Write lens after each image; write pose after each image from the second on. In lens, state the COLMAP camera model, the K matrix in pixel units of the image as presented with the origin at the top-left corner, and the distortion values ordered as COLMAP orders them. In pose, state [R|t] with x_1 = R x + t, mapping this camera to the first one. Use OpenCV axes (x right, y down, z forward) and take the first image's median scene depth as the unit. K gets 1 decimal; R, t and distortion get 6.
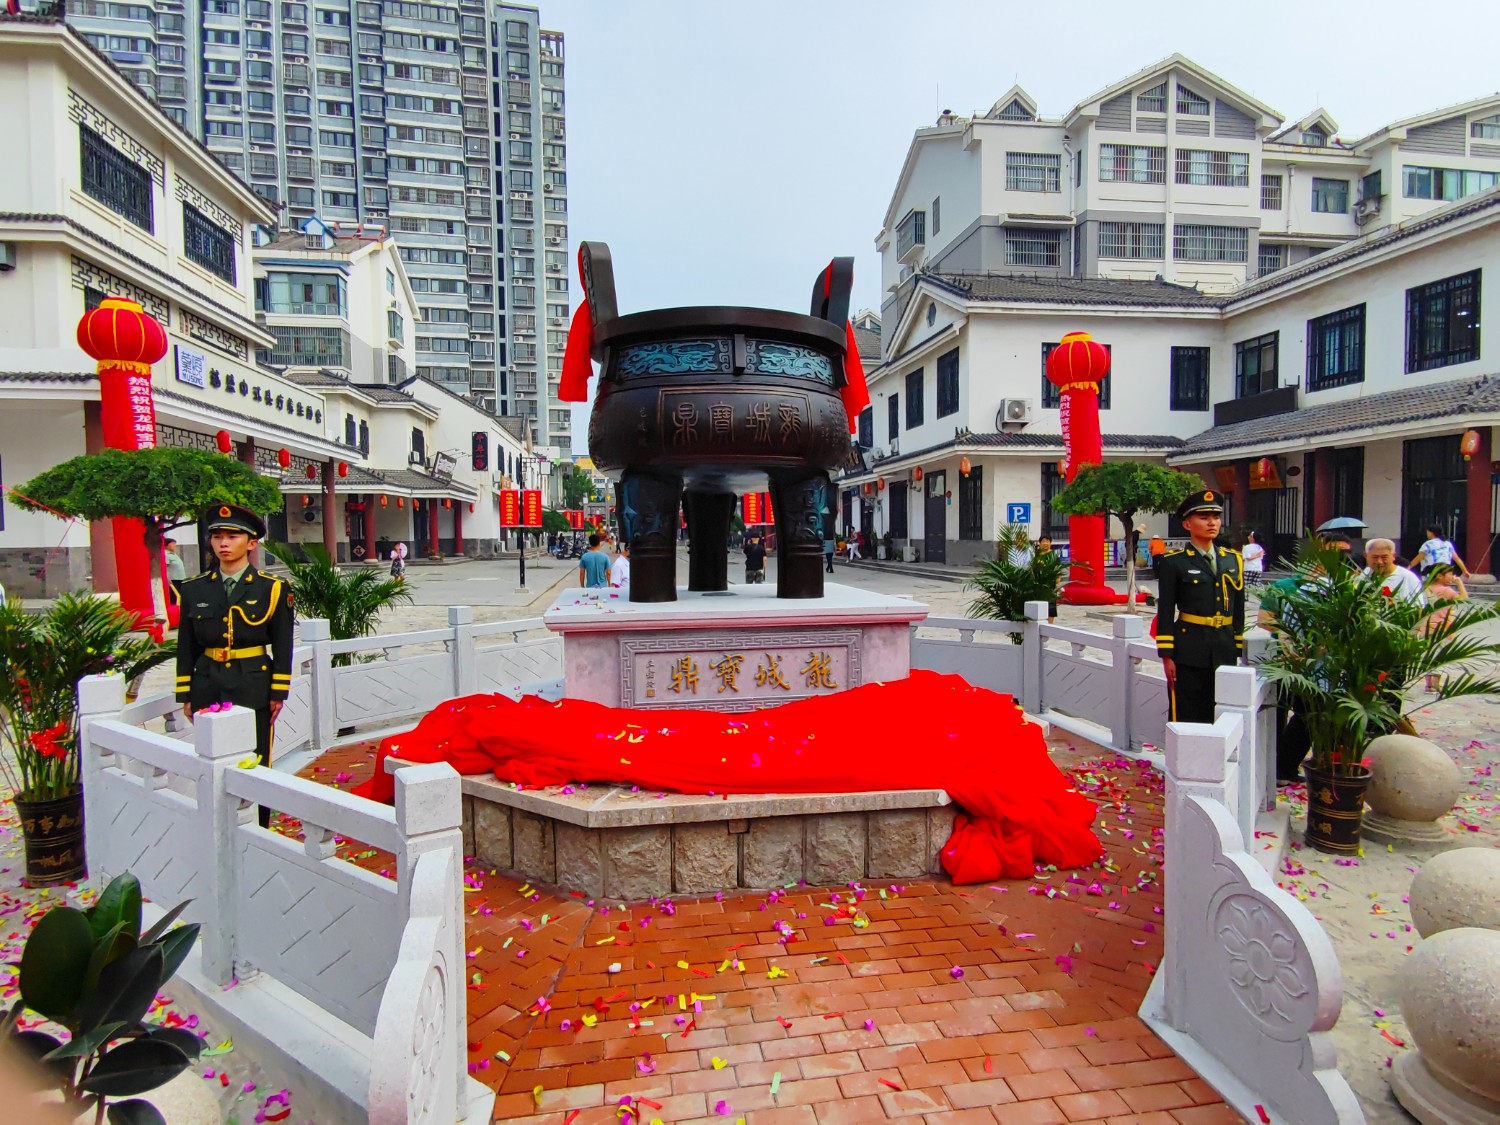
lens RADIAL K [[826.4, 0, 750.8], [0, 826.4, 566.8], [0, 0, 1]] dist [-0.023452, 0.048262]
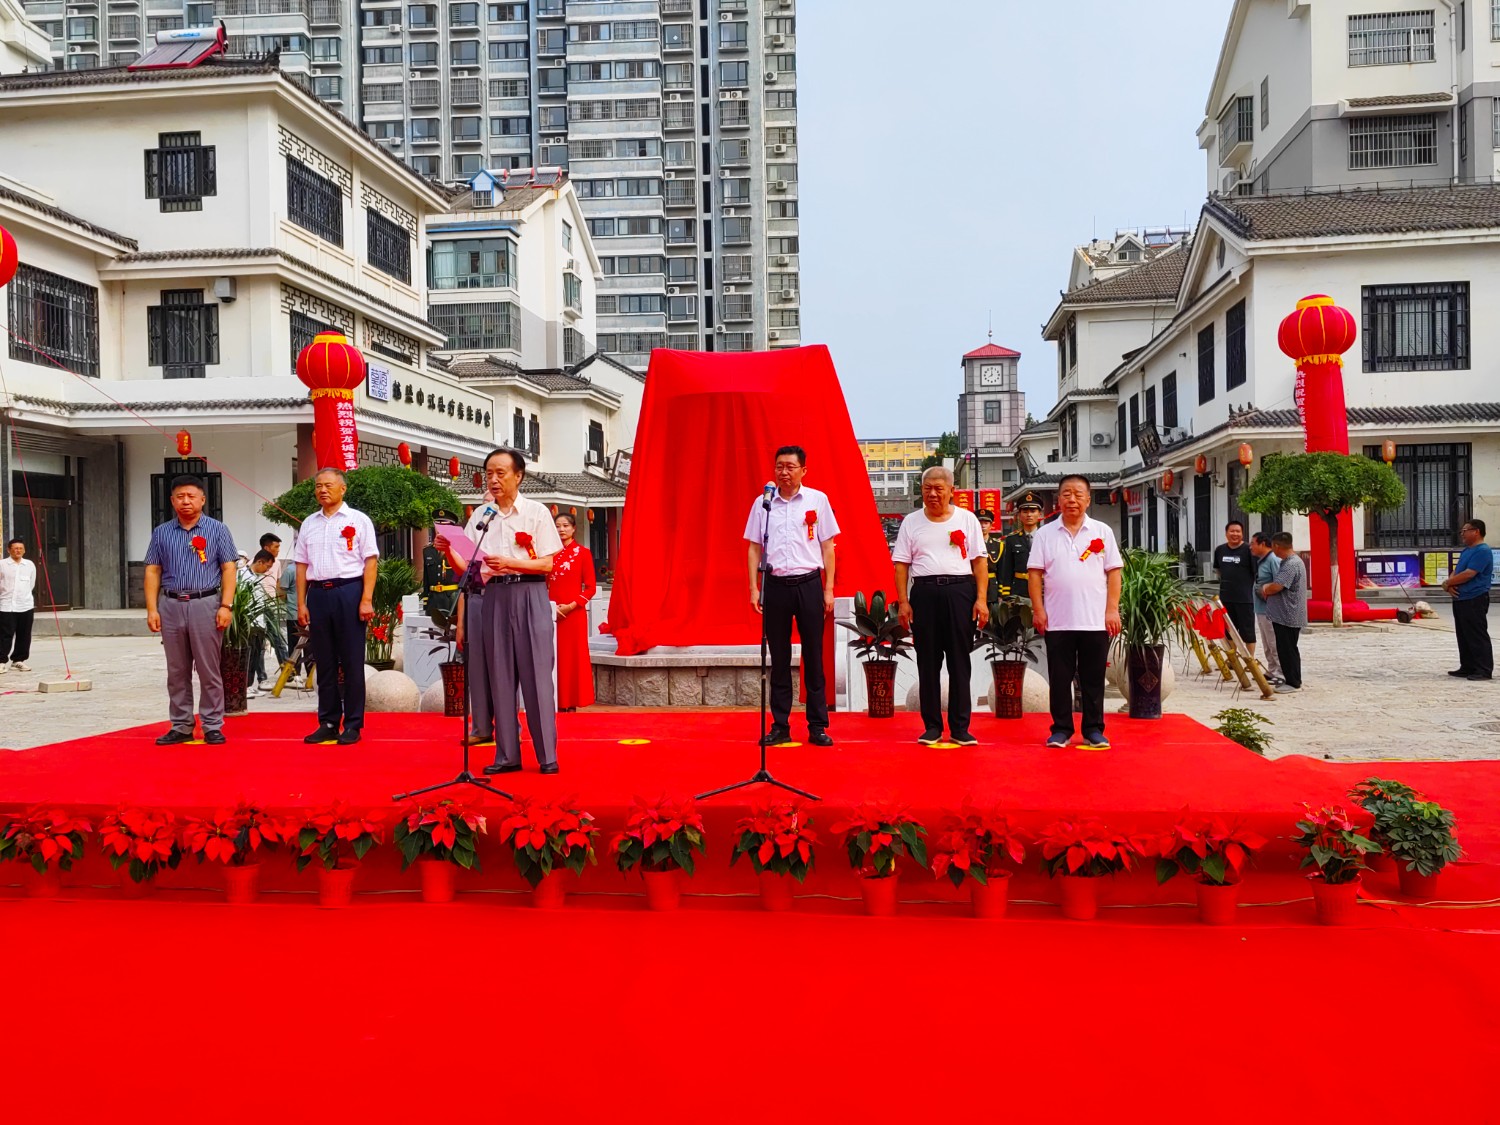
lens RADIAL K [[1287.2, 0, 741.9], [0, 1287.2, 560.4], [0, 0, 1]] dist [0.039432, -0.044036]
pose [[0.961215, -0.005646, -0.275742, 0.084966], [-0.004754, 0.999303, -0.037033, 0.015141], [0.275759, 0.036908, 0.960518, -0.176654]]
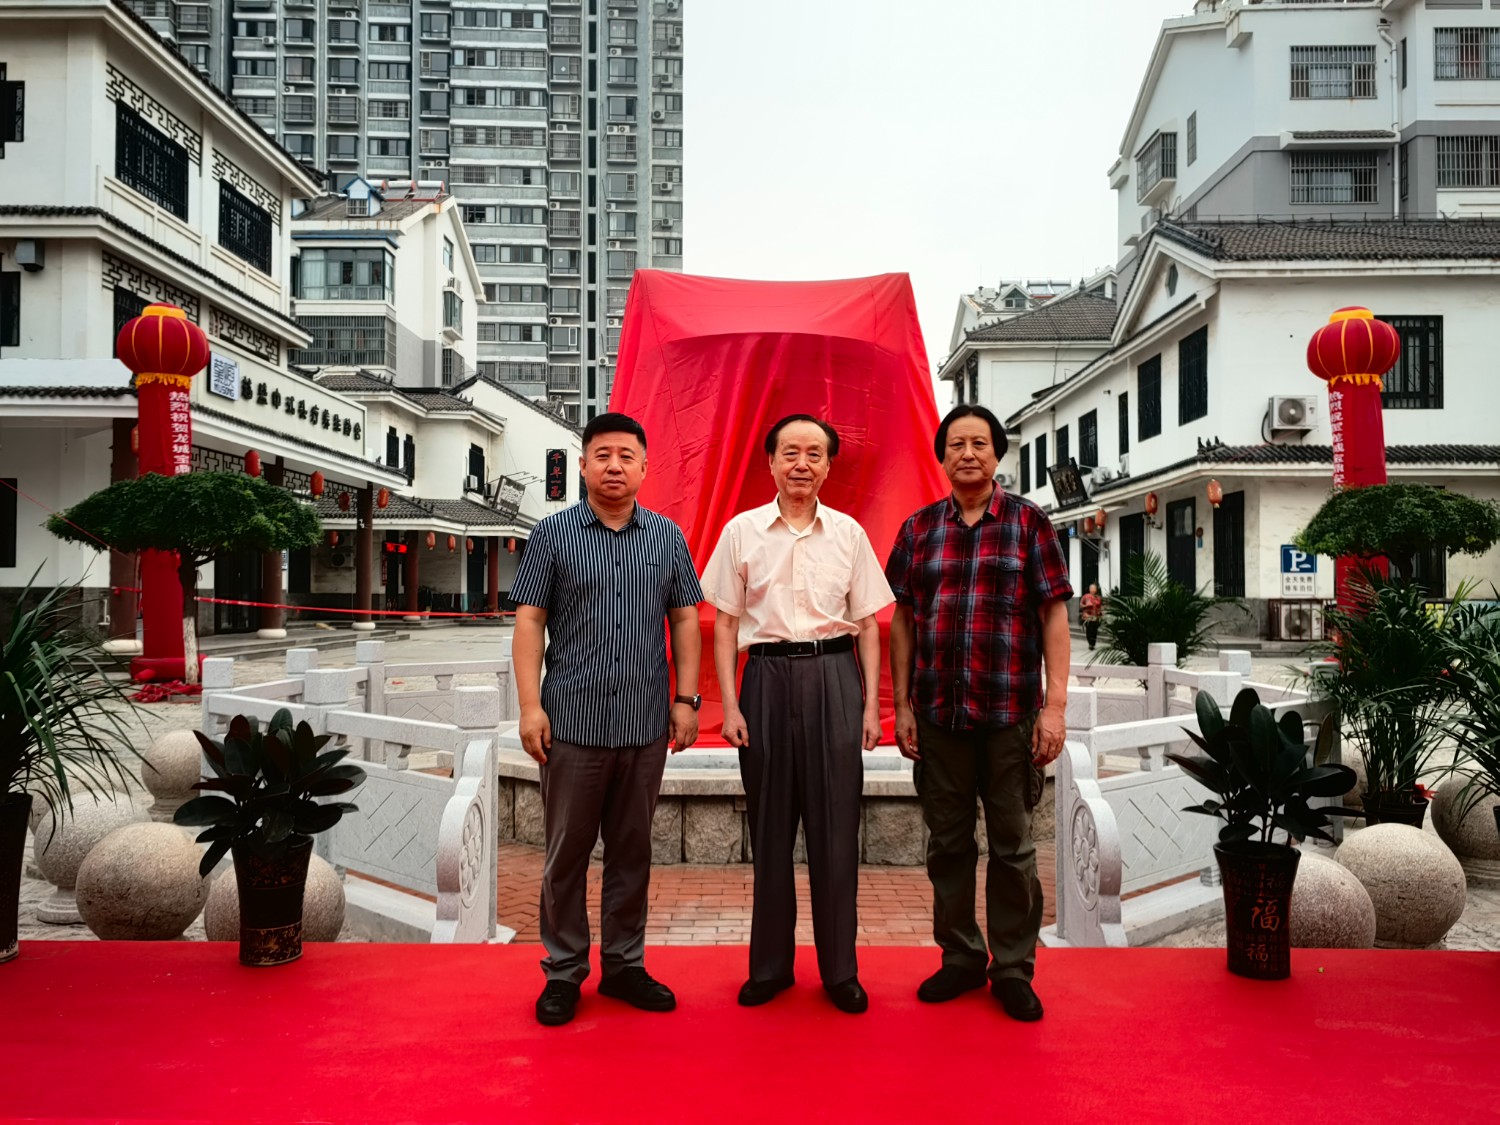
lens RADIAL K [[1230.5, 0, 744.0], [0, 1230.5, 545.7], [0, 0, 1]] dist [0.036678, -0.030378]
pose [[0.986200, 0.004752, -0.165491, 0.023792], [-0.018321, 0.996581, -0.080561, 0.009544], [0.164543, 0.082482, 0.982915, -0.059730]]
